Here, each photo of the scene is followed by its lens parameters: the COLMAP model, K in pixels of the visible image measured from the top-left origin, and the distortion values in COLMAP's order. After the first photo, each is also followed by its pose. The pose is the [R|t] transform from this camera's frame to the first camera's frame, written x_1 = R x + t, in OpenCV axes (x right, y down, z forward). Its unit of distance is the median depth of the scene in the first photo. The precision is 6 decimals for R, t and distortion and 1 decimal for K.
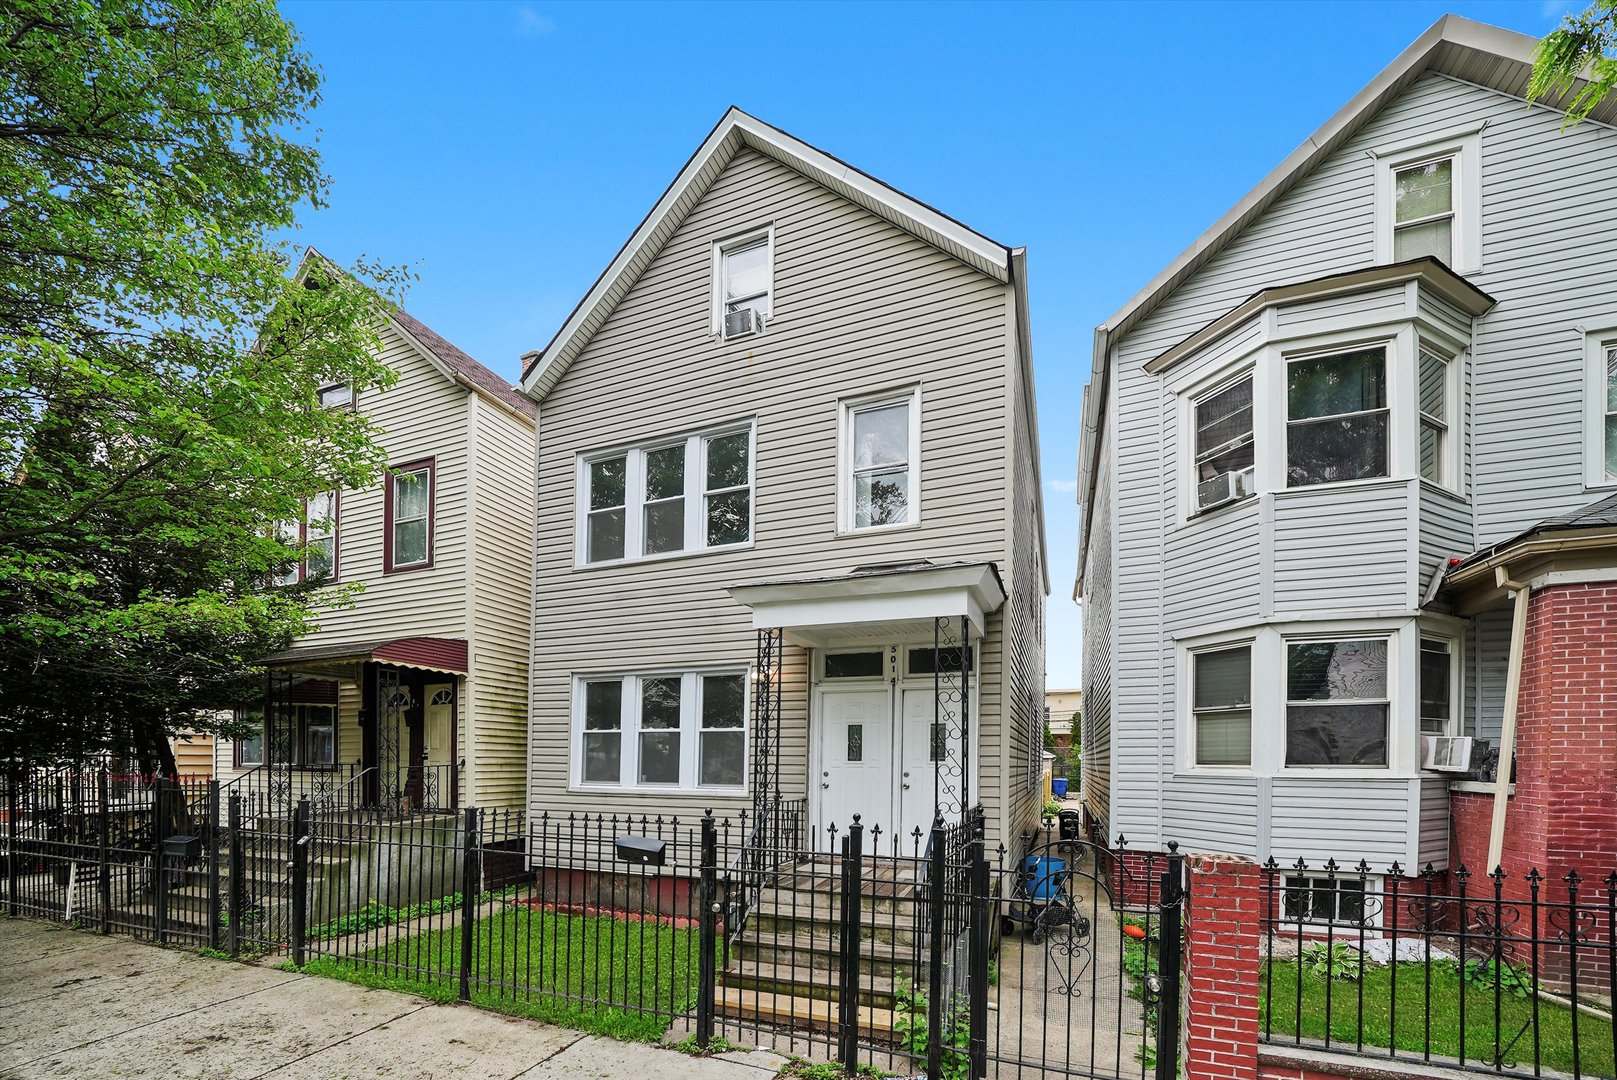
lens RADIAL K [[602.4, 0, 865.6], [0, 602.4, 479.4], [0, 0, 1]] dist [-0.006310, 0.000204]
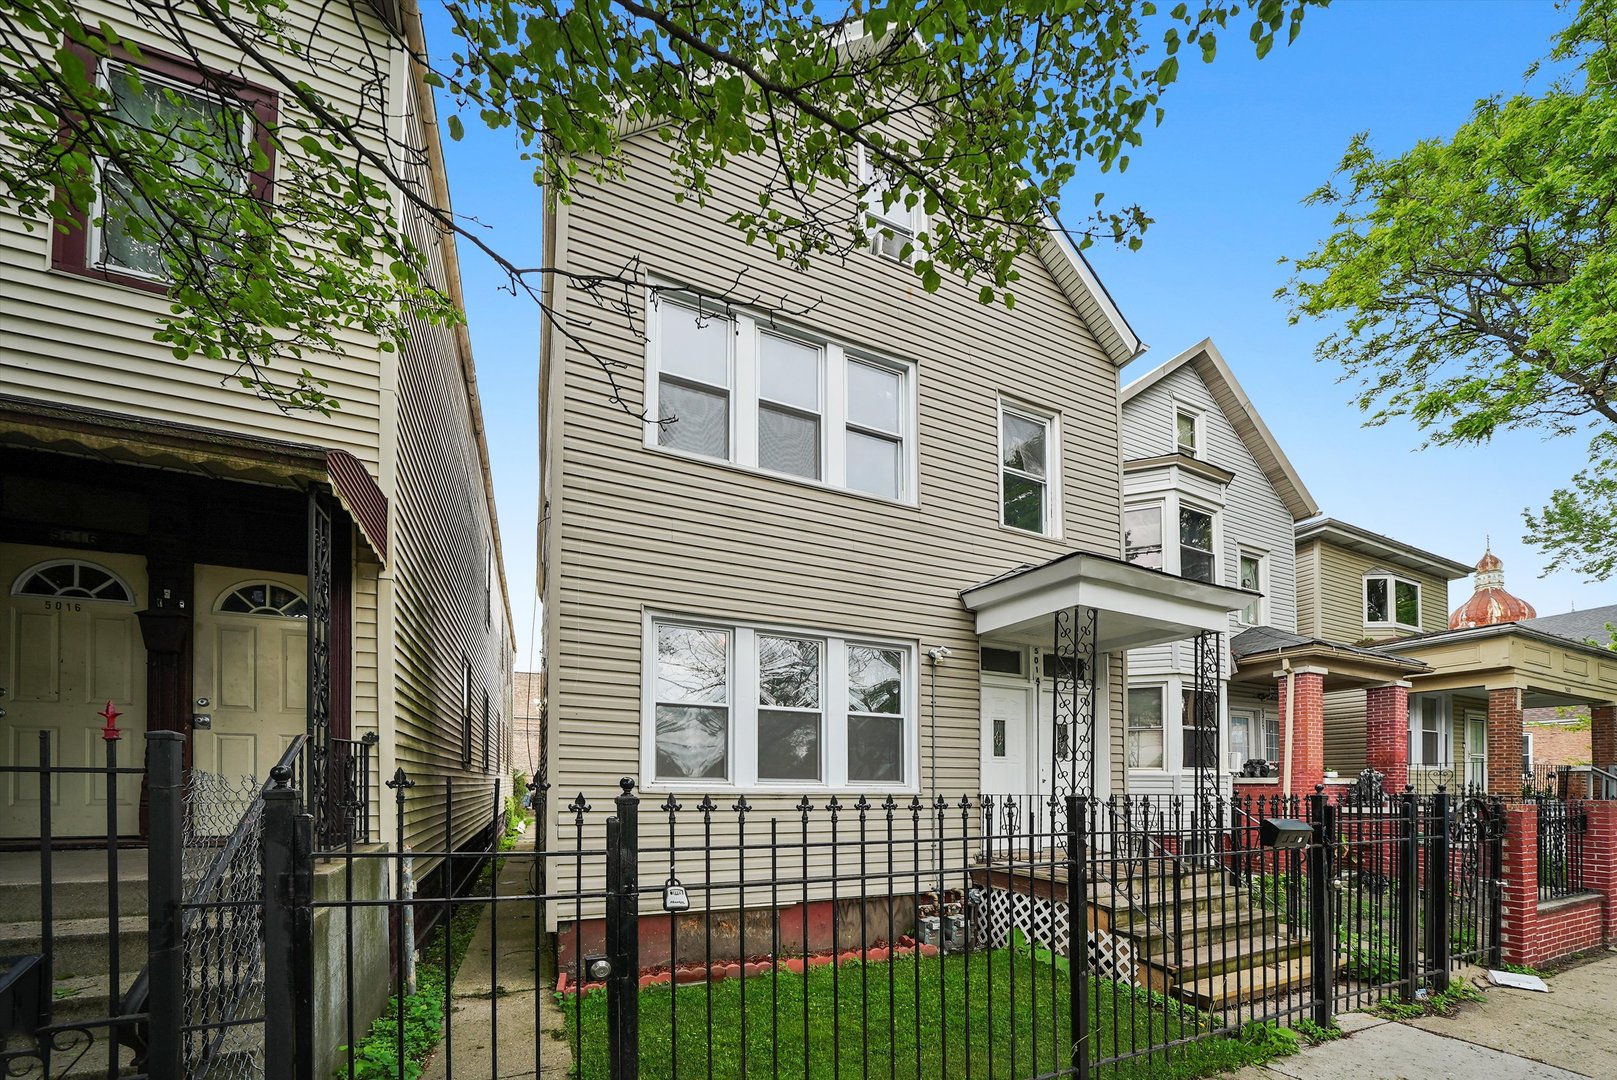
lens RADIAL K [[576.3, 0, 808.2], [0, 576.3, 541.9], [0, 0, 1]] dist [-0.016714, 0.000133]
pose [[0.712829, 0.275421, 0.644994, -0.889629], [-0.301229, 0.950748, -0.073073, 0.287982], [-0.633353, -0.142203, 0.760686, 0.519488]]
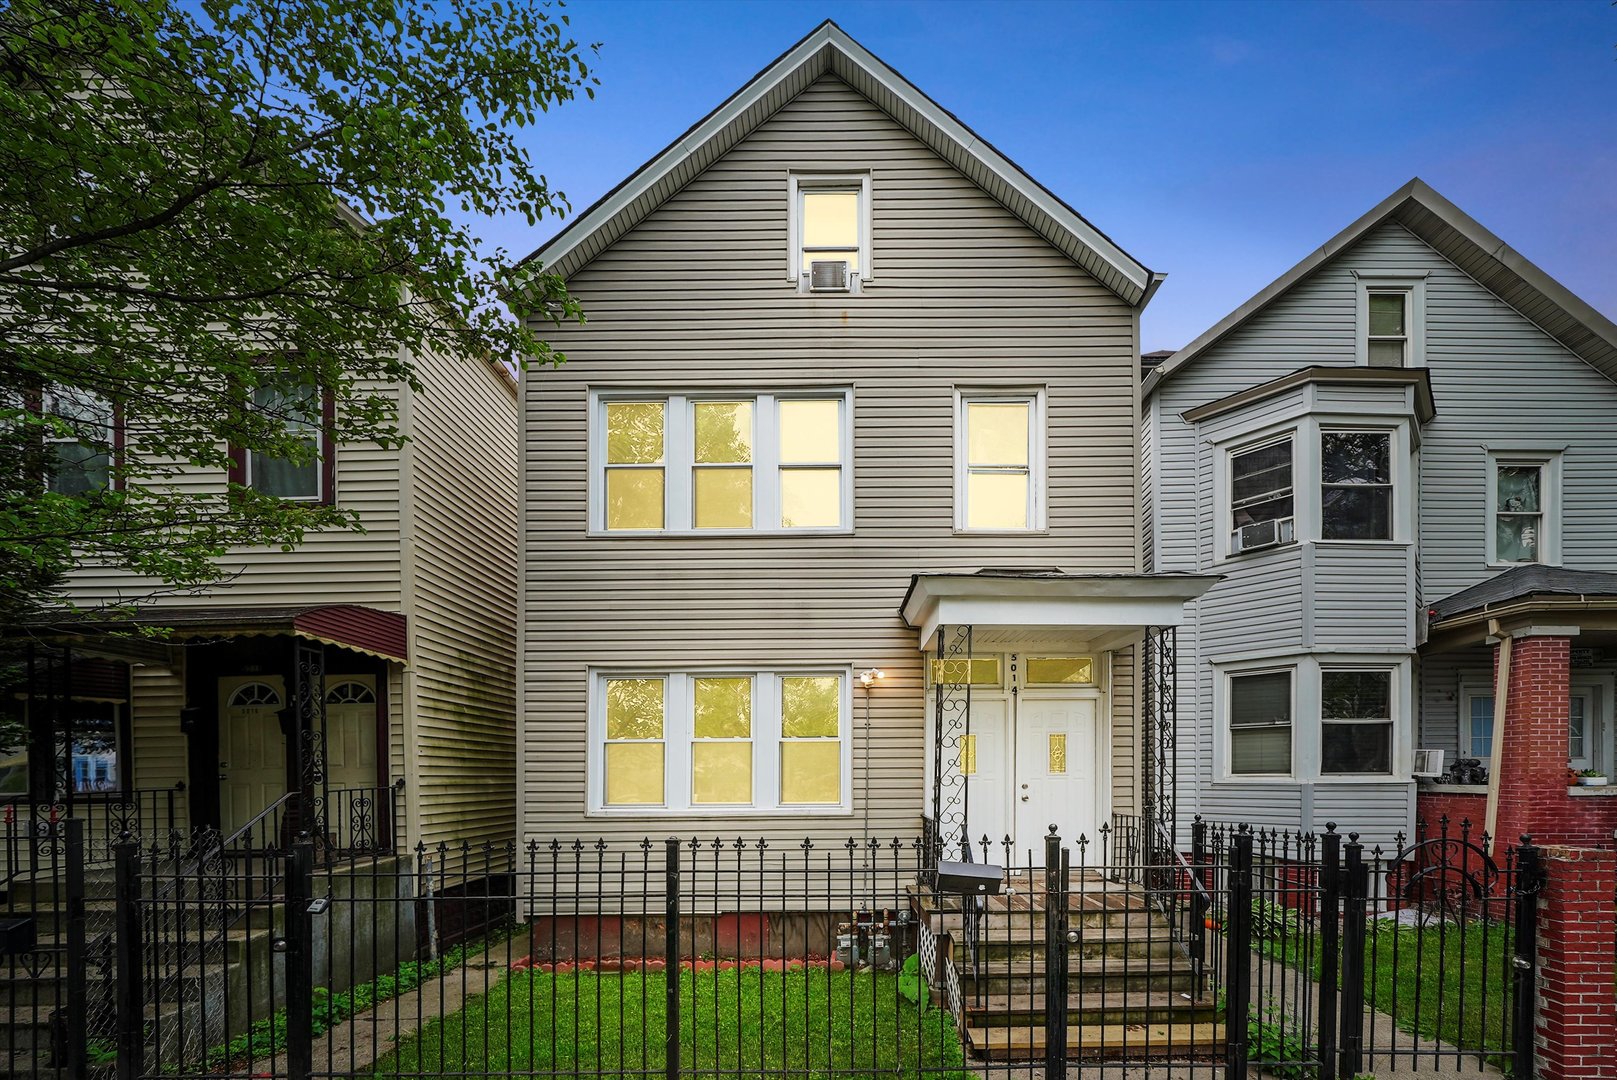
lens RADIAL K [[609.1, 0, 876.4], [0, 609.1, 523.2], [0, 0, 1]] dist [-0.000805, 0.000154]
pose [[0.933101, 0.127836, 0.336125, -0.500287], [-0.141489, 0.989805, 0.016337, 0.085067], [-0.330609, -0.062802, 0.941676, 0.173611]]
